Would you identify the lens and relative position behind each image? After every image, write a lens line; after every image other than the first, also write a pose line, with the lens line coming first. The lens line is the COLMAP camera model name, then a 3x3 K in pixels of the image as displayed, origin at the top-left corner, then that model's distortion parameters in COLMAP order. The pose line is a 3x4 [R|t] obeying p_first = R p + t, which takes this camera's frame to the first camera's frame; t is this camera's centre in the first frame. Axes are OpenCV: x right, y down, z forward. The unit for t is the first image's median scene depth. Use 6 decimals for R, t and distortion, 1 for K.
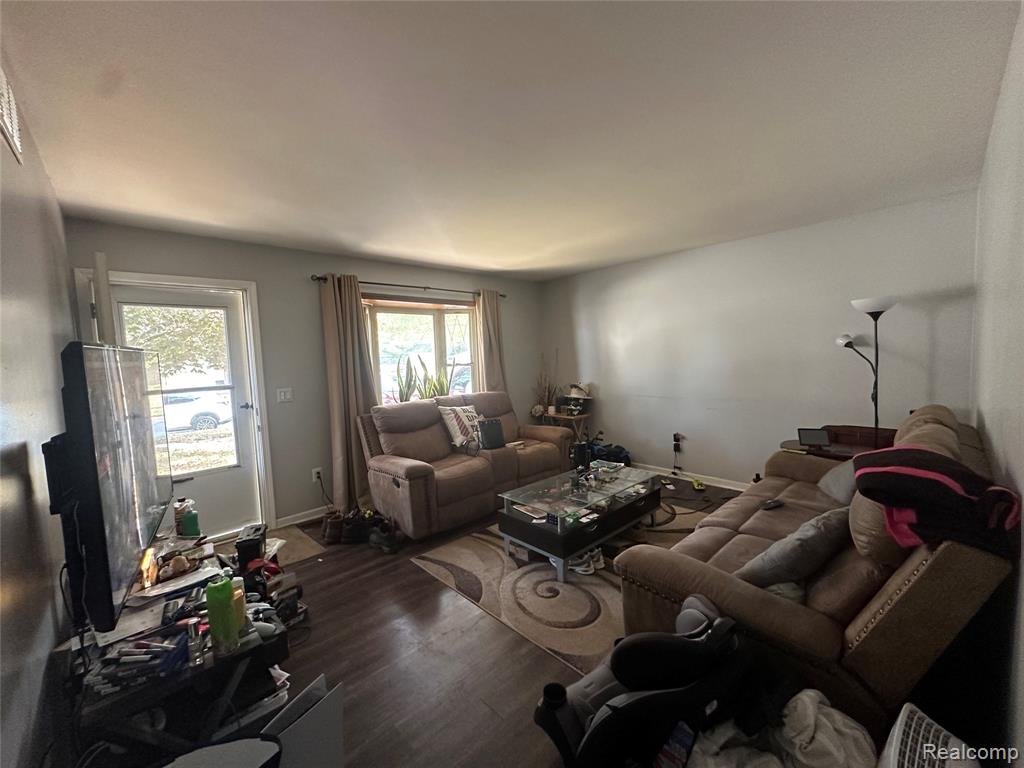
lens RADIAL K [[410.1, 0, 511.9], [0, 410.1, 383.3], [0, 0, 1]] dist [0.001389, 0.000598]
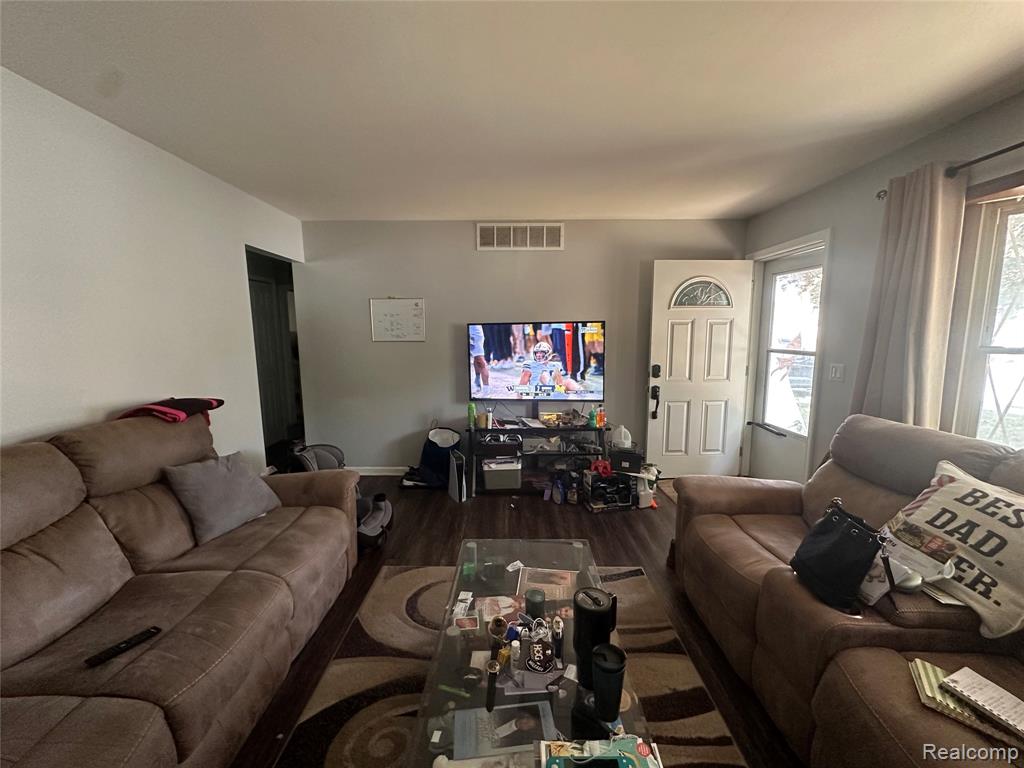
lens RADIAL K [[410.1, 0, 510.1], [0, 410.1, 383.7], [0, 0, 1]] dist [0.001389, 0.000598]
pose [[-0.683163, 0.137877, -0.717132, 0.427714], [-0.018890, 0.978350, 0.206094, -0.100307], [0.730021, 0.154342, -0.665768, 1.118787]]
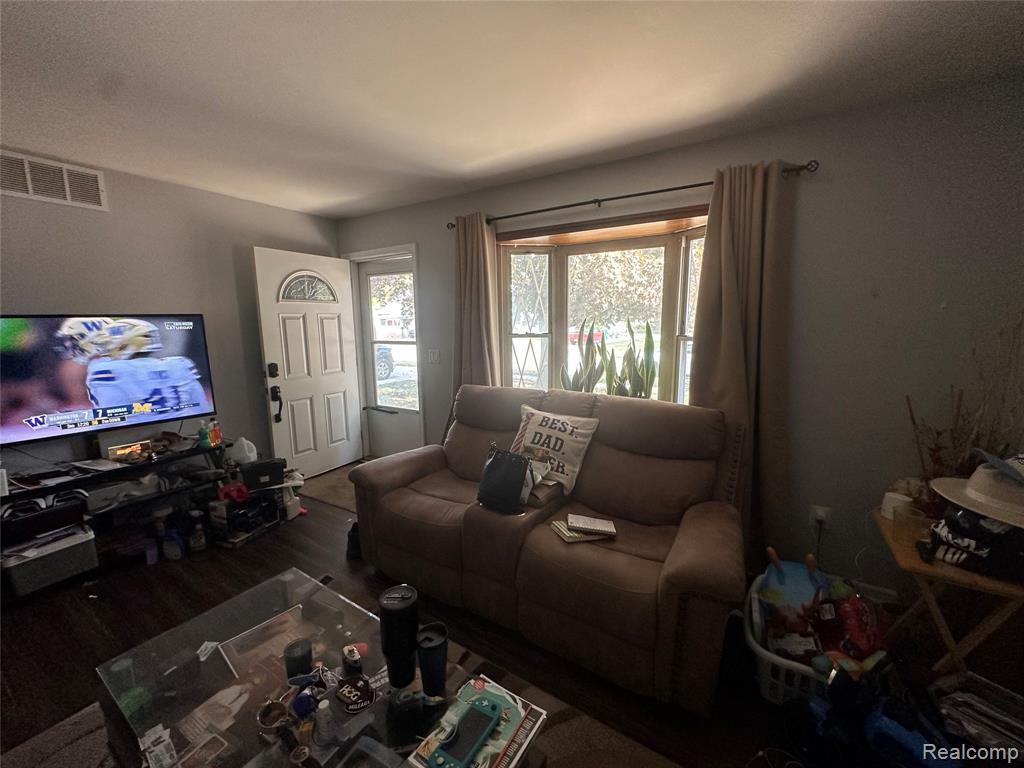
lens RADIAL K [[410.1, 0, 512.4], [0, 410.1, 383.6], [0, 0, 1]] dist [0.001389, 0.000598]
pose [[0.249519, 0.184518, -0.950628, 0.472181], [-0.068892, 0.982574, 0.172636, -0.095224], [0.965916, 0.022415, 0.257882, 0.975791]]
